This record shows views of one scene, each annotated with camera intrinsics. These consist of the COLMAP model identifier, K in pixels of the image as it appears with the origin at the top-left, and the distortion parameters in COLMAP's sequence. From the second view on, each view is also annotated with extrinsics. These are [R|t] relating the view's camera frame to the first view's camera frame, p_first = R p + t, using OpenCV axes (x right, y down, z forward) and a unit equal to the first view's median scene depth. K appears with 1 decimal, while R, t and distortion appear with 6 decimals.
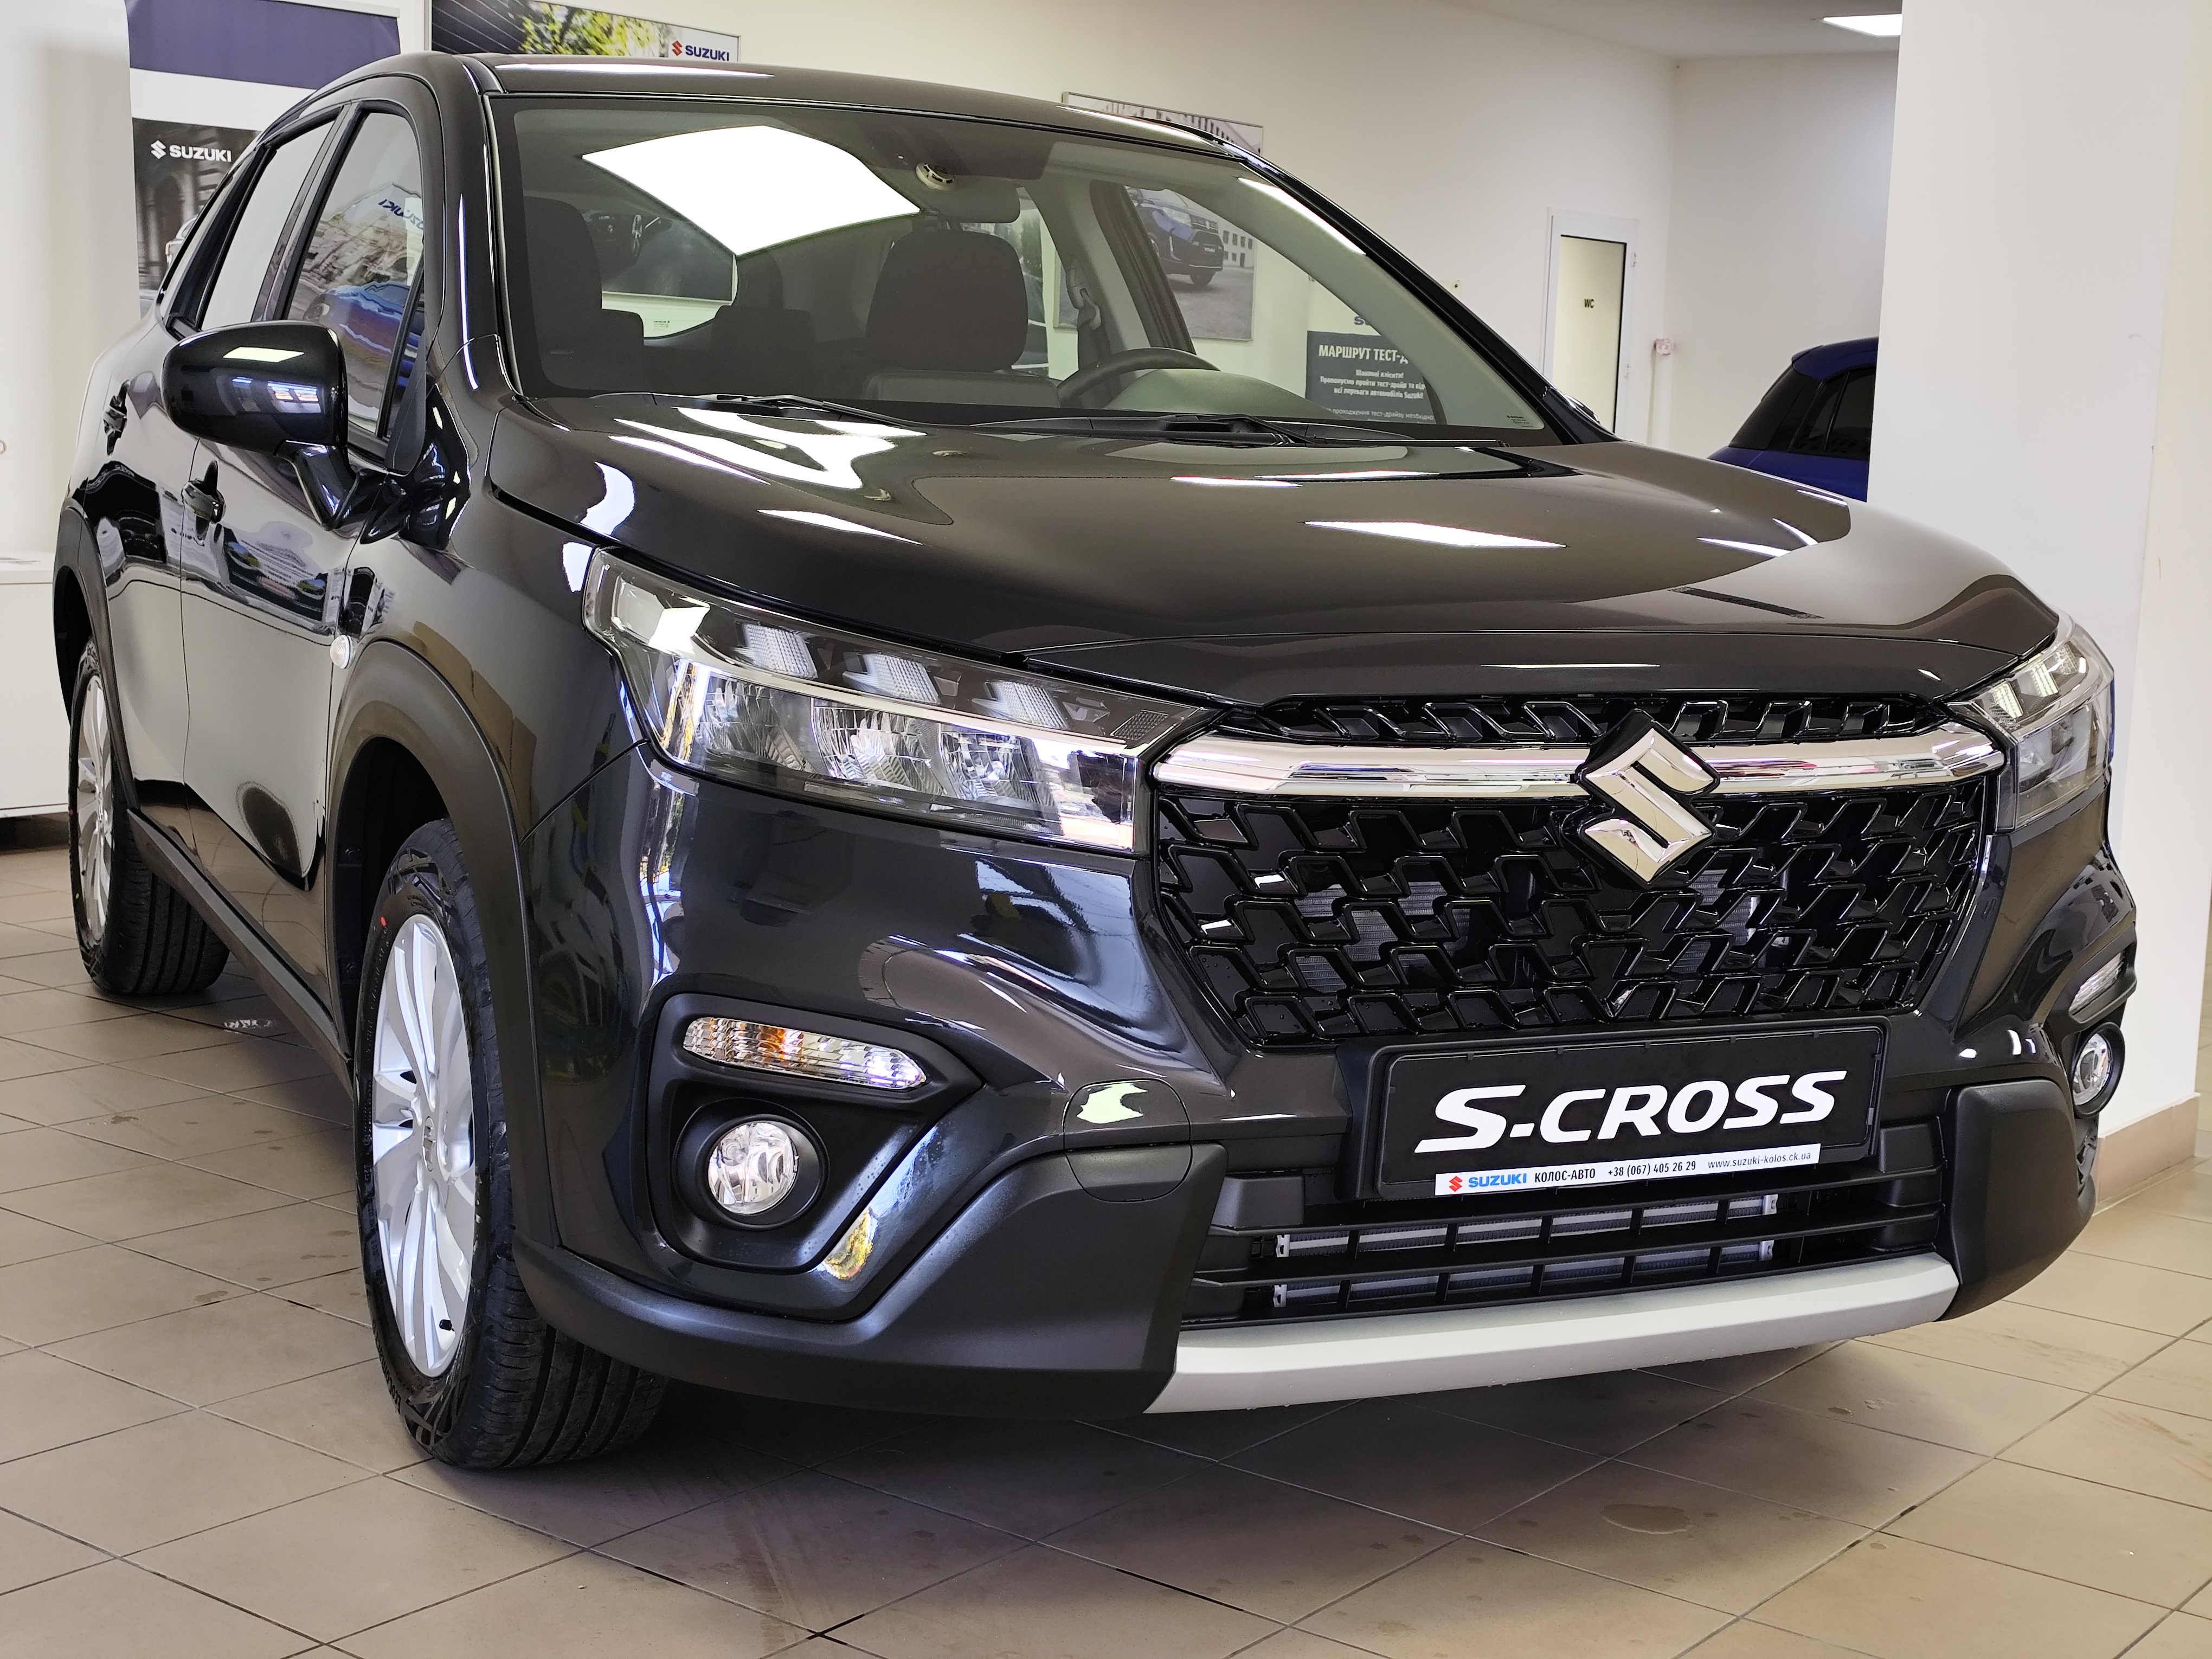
lens RADIAL K [[2939.7, 0, 1106.0], [0, 2939.7, 829.5], [0, 0, 1]] dist [0.191137, -0.597289]
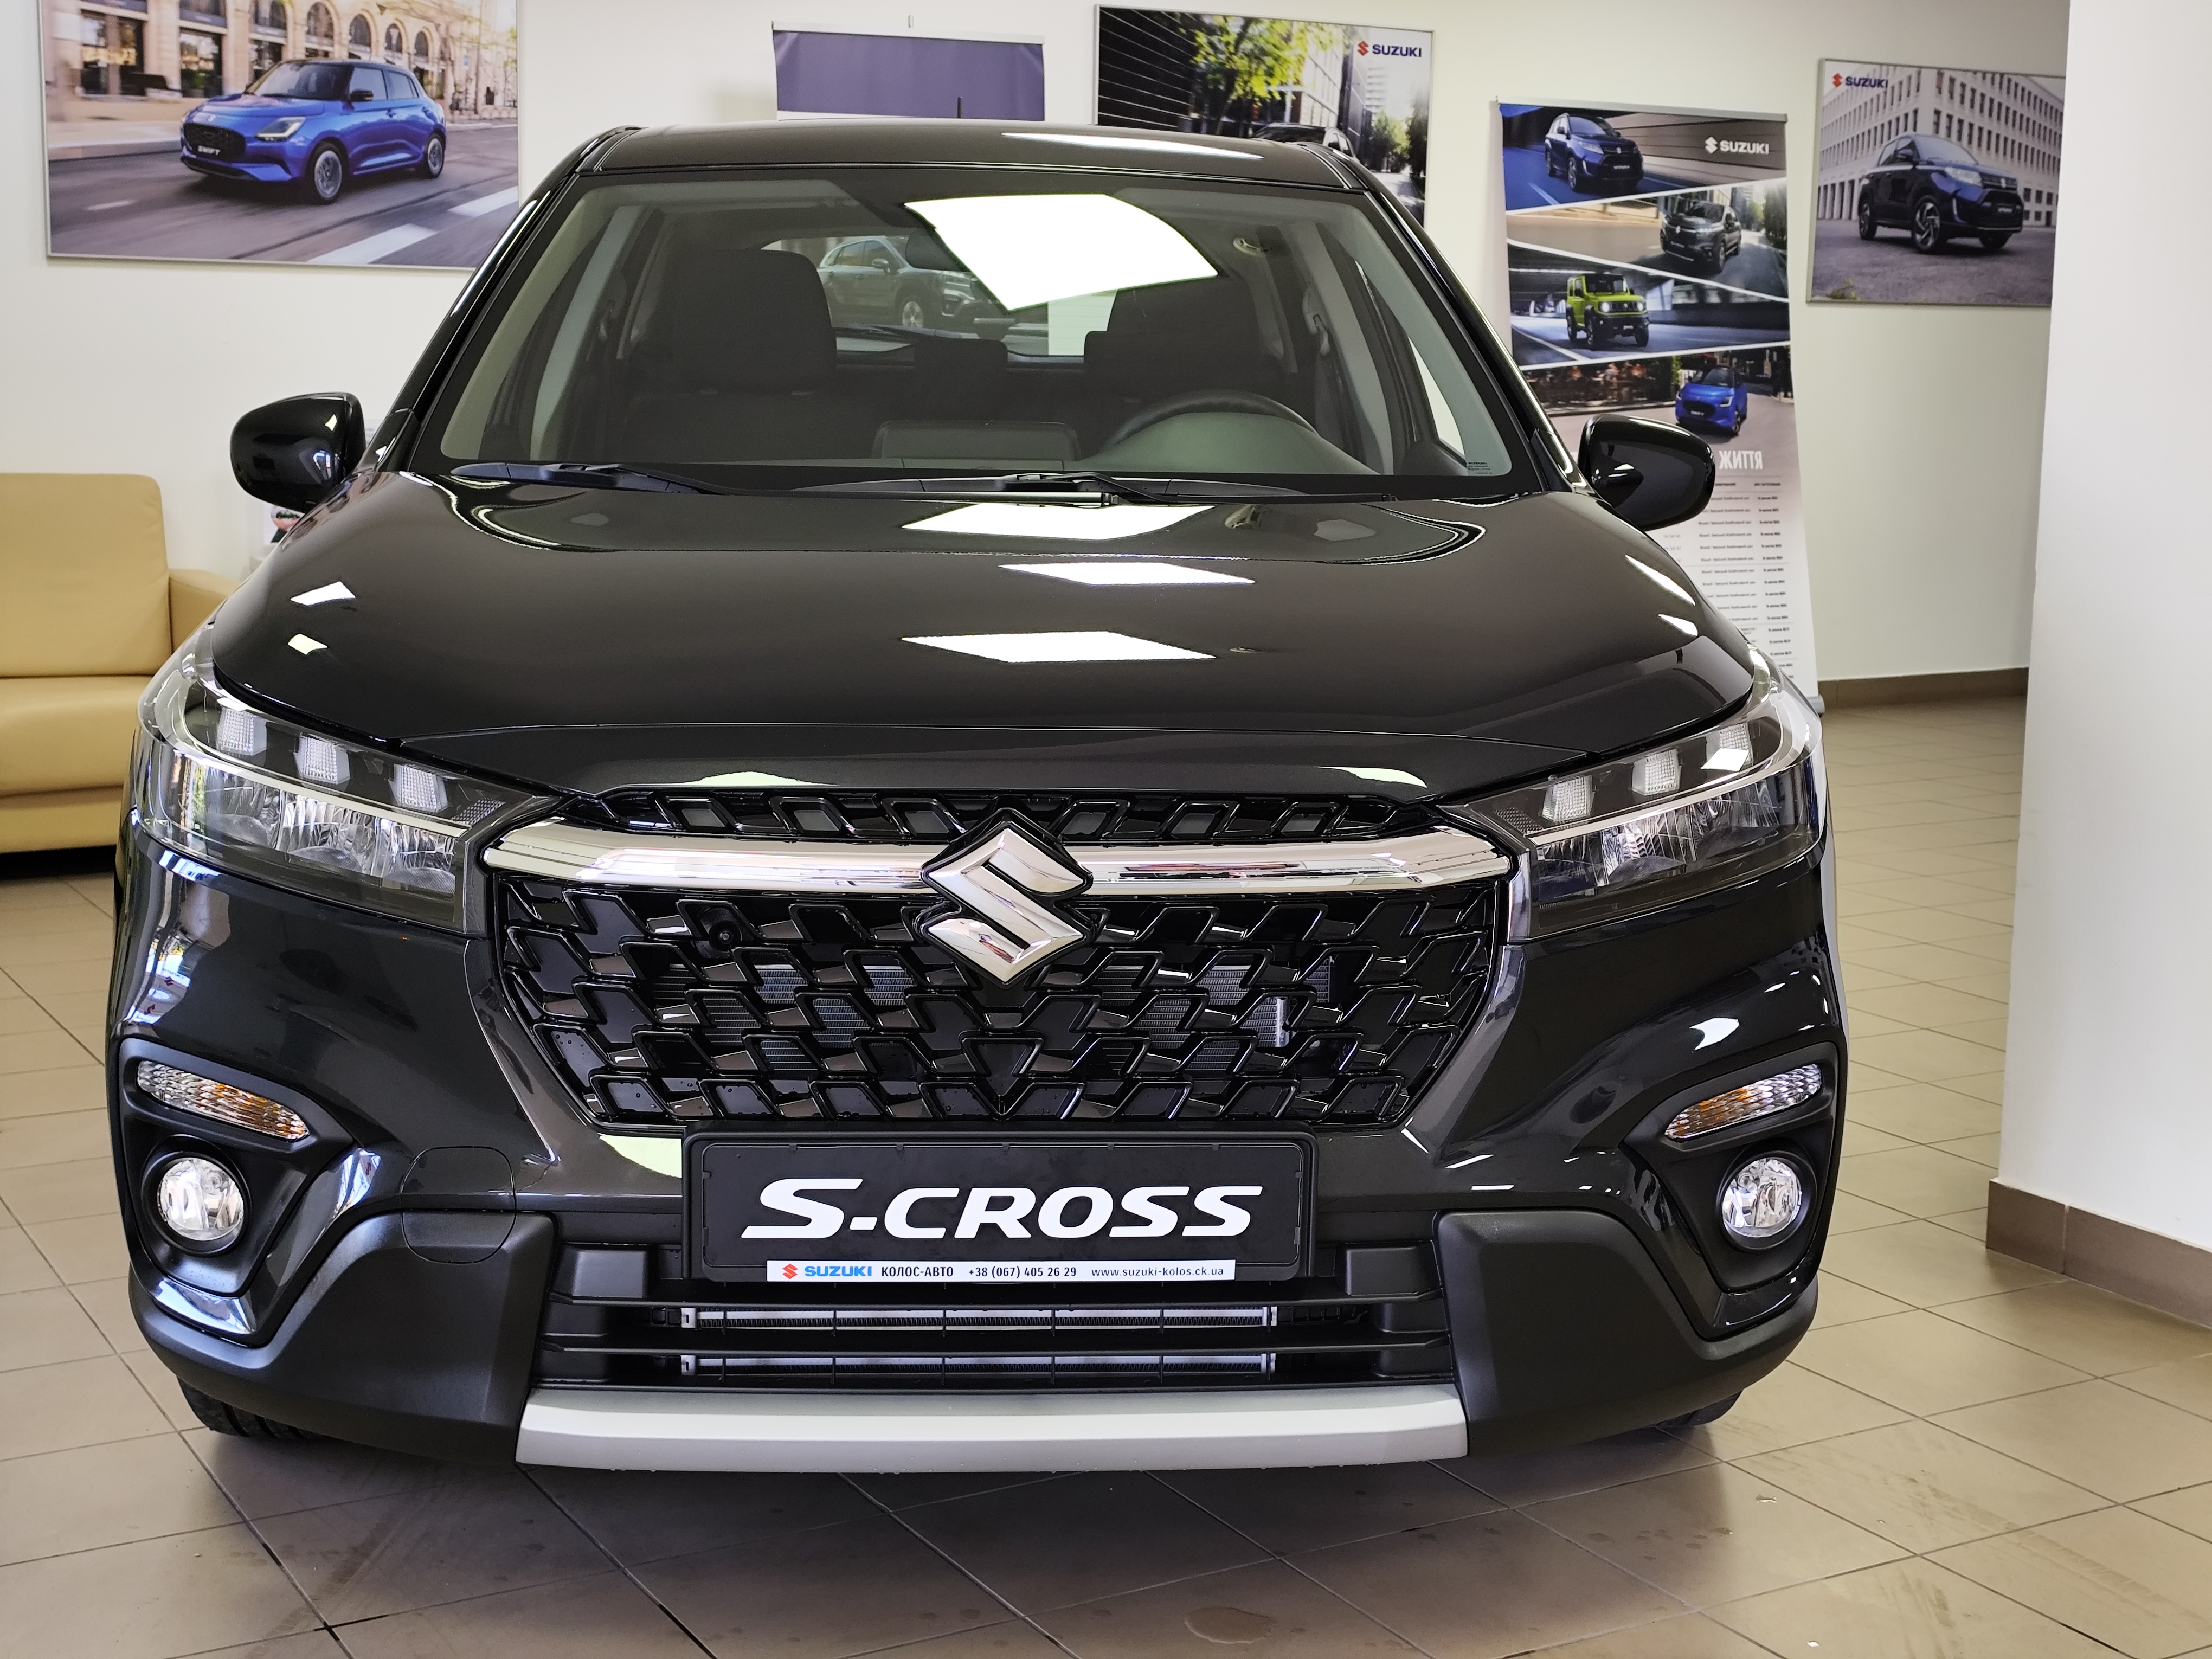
lens RADIAL K [[2939.7, 0, 1106.0], [0, 2939.7, 829.5], [0, 0, 1]] dist [0.191137, -0.597289]
pose [[0.923211, 0.037554, -0.382454, 0.584455], [-0.031435, 0.999258, 0.022238, -0.056041], [0.383006, -0.008508, 0.923707, 0.102302]]
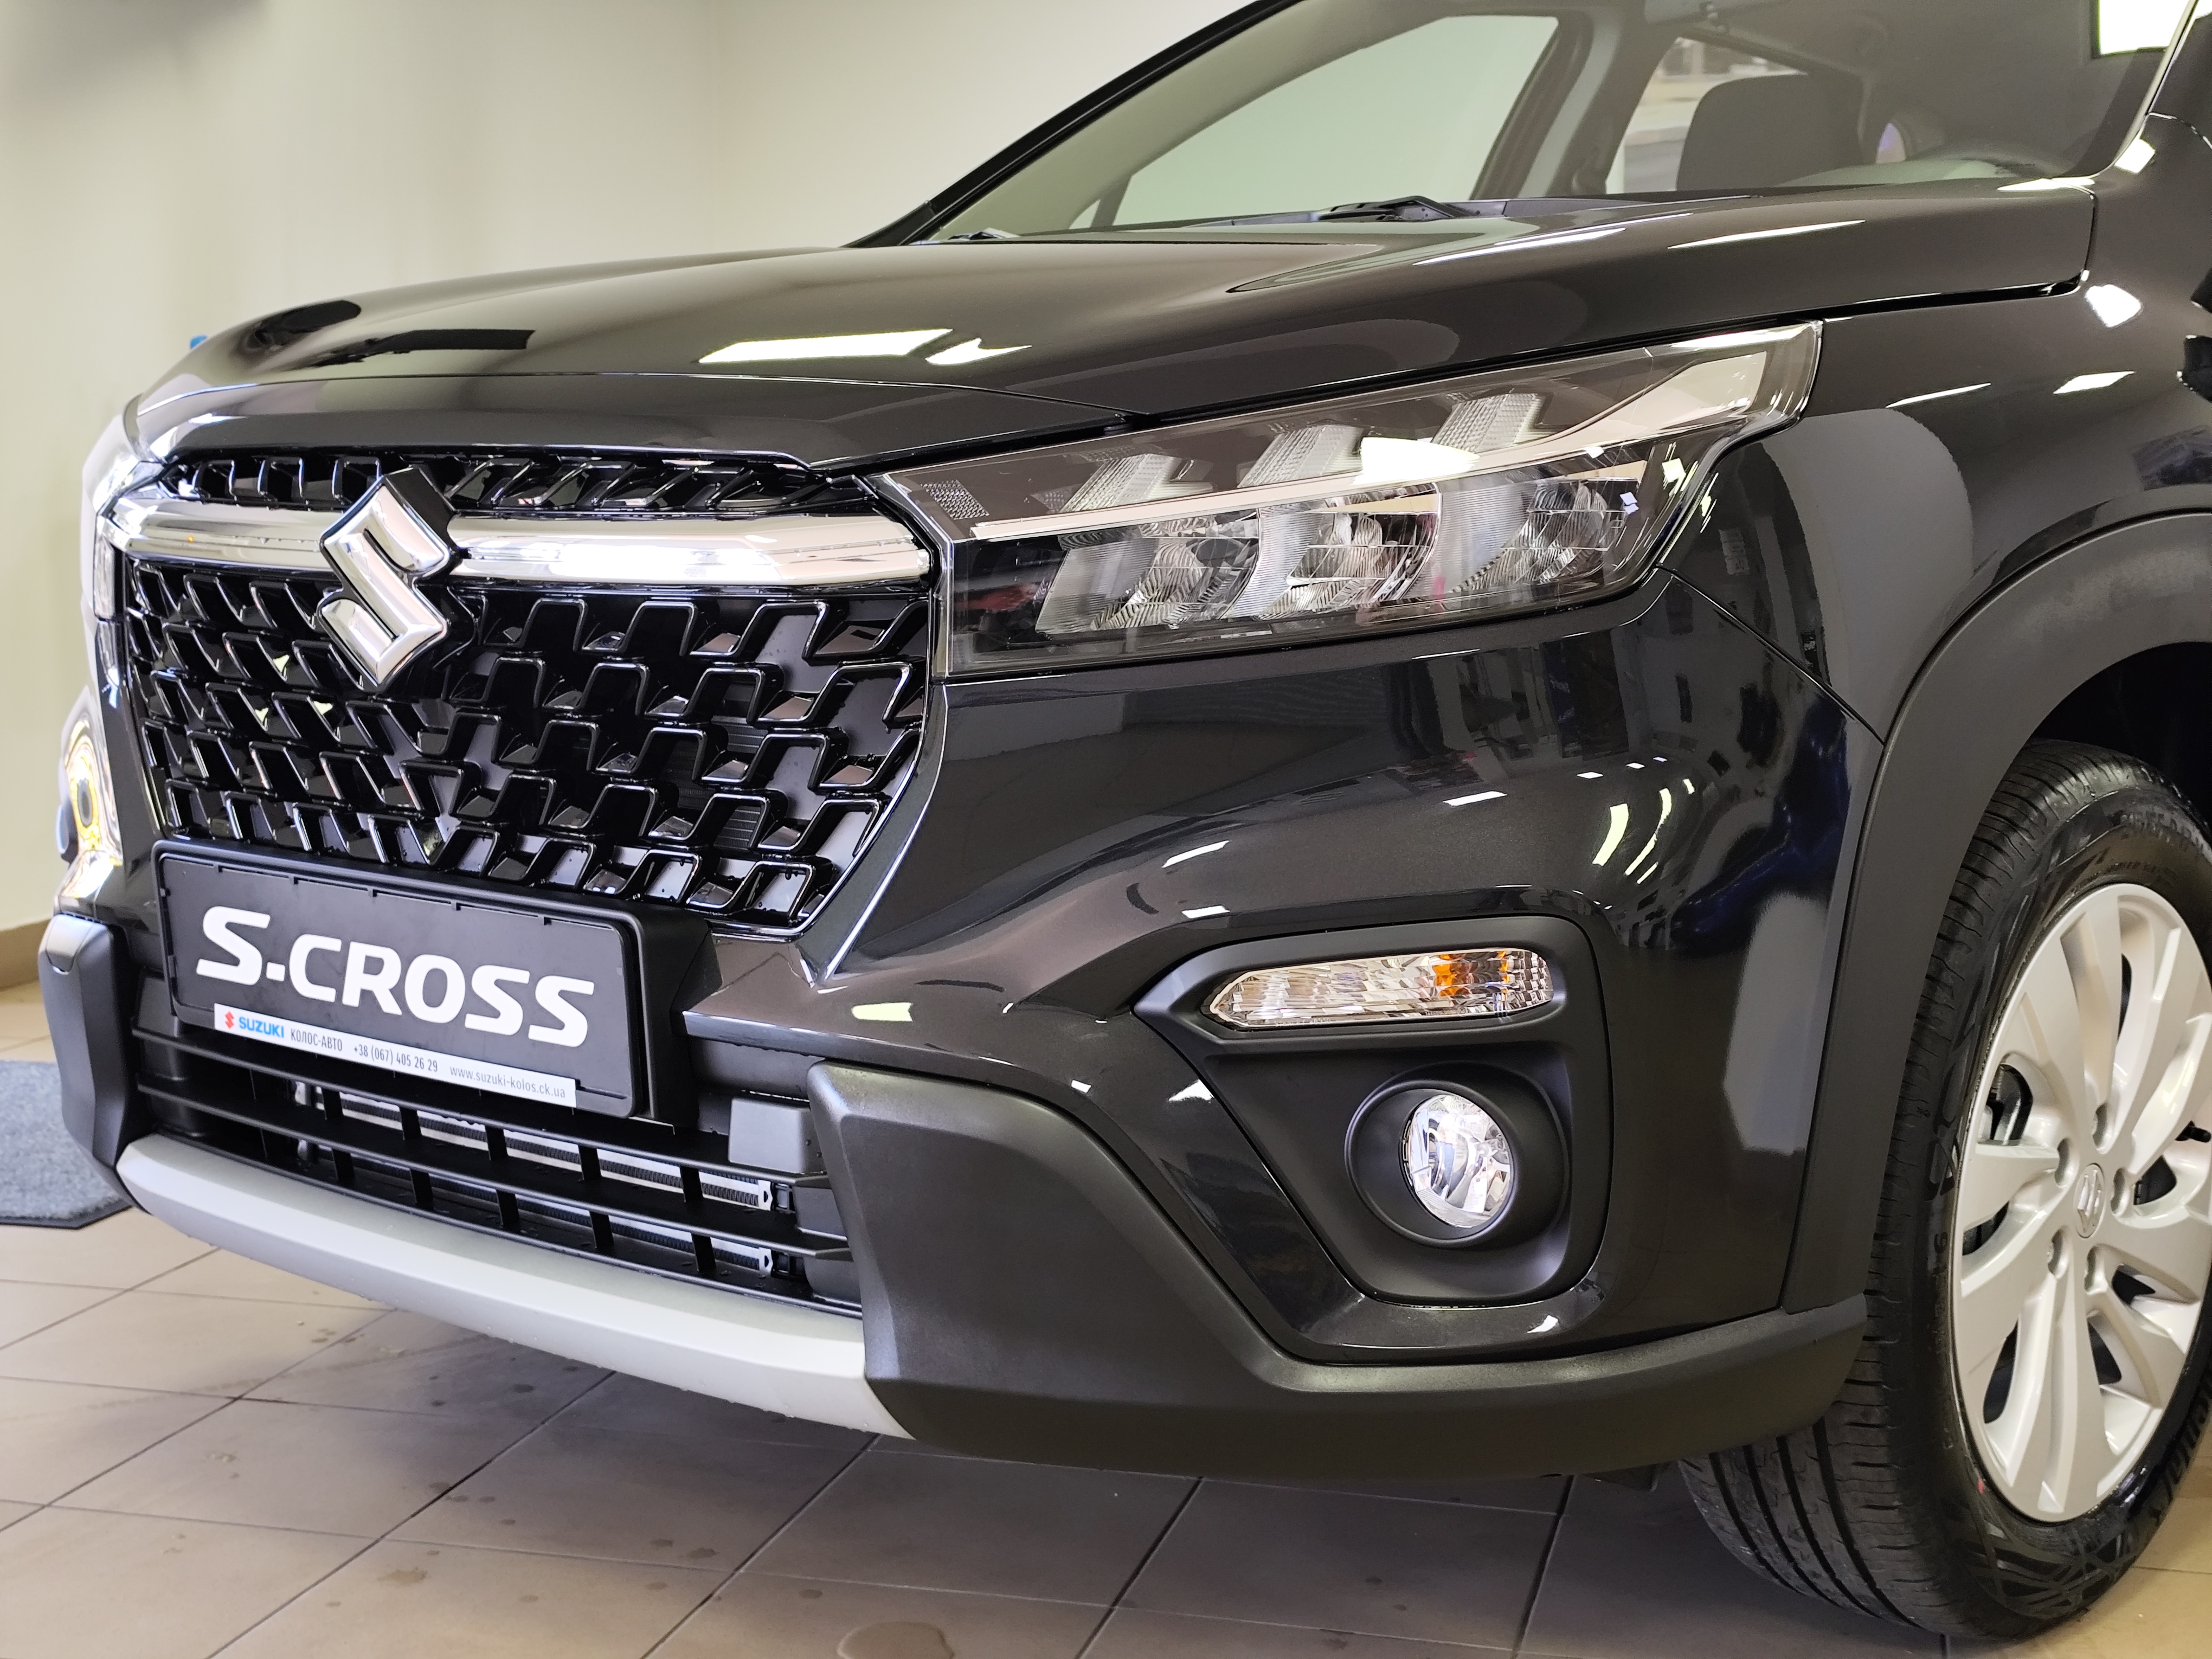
lens RADIAL K [[2939.7, 0, 1106.0], [0, 2939.7, 829.5], [0, 0, 1]] dist [0.191137, -0.597289]
pose [[0.400265, 0.072316, -0.913541, 0.974353], [-0.116645, 0.992793, 0.027482, 0.011677], [0.908945, 0.095560, 0.405816, 0.851712]]
